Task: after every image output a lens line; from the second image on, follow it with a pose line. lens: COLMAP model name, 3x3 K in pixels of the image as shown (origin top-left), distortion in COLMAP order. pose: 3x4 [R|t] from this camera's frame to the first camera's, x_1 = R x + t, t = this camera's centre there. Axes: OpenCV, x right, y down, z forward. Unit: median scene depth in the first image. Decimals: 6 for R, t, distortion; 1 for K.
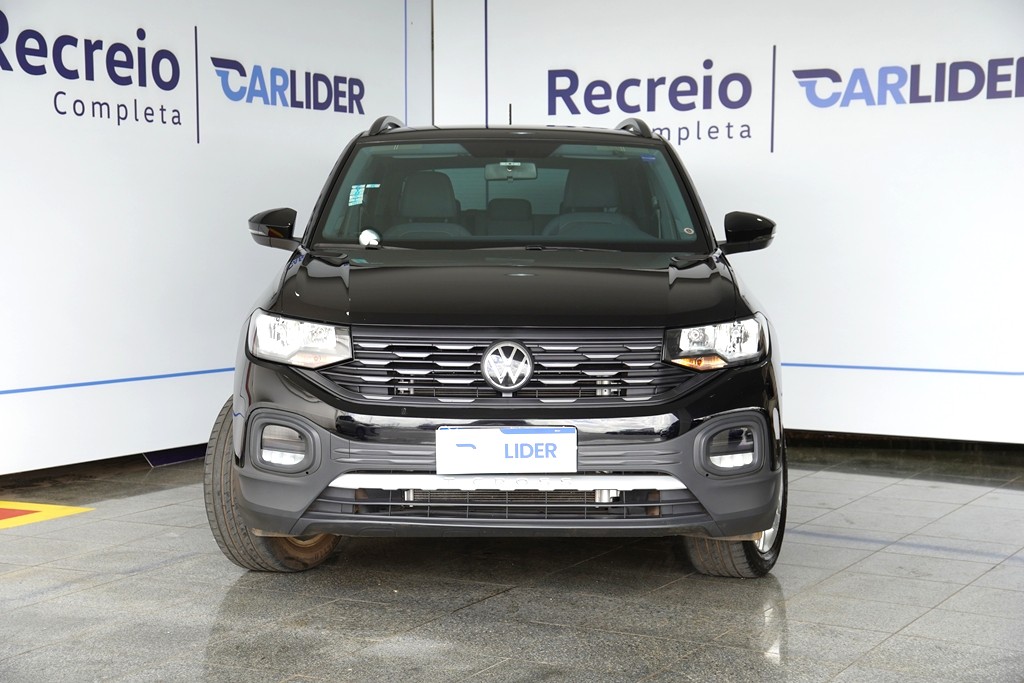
lens RADIAL K [[1715.3, 0, 515.9], [0, 1715.3, 337.7], [0, 0, 1]] dist [0.296155, 0.000000]
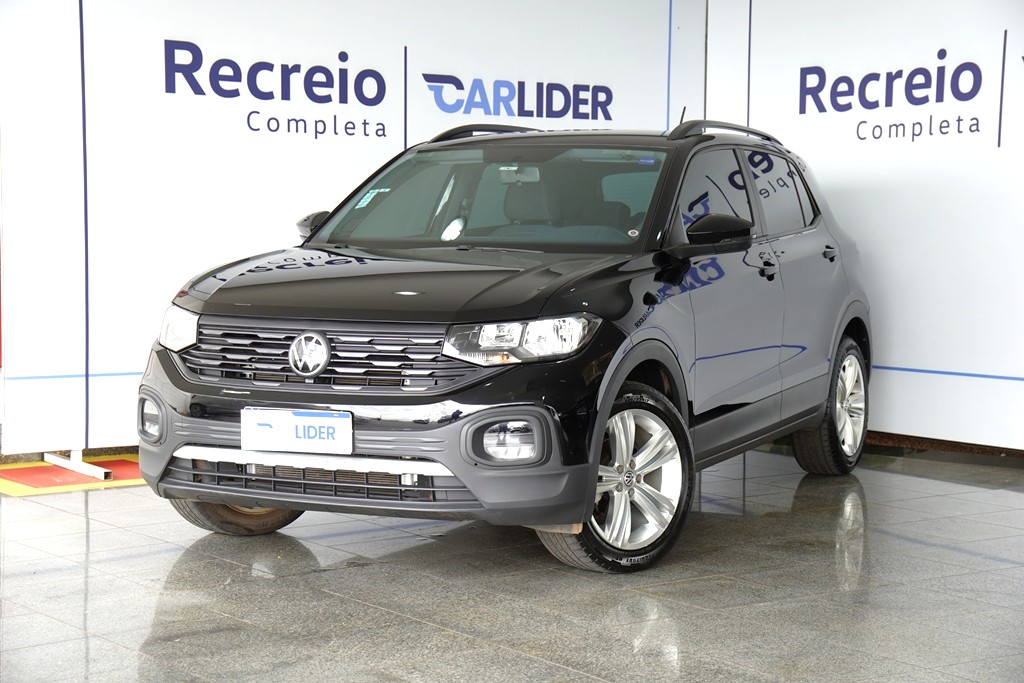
lens RADIAL K [[1773.9, 0, 508.7], [0, 1773.9, 340.0], [0, 0, 1]] dist [0.306832, 0.000000]
pose [[0.902402, 0.028203, -0.429970, 0.399808], [-0.029951, 0.999548, 0.002703, 0.000357], [0.429852, 0.010439, 0.902839, 0.021948]]
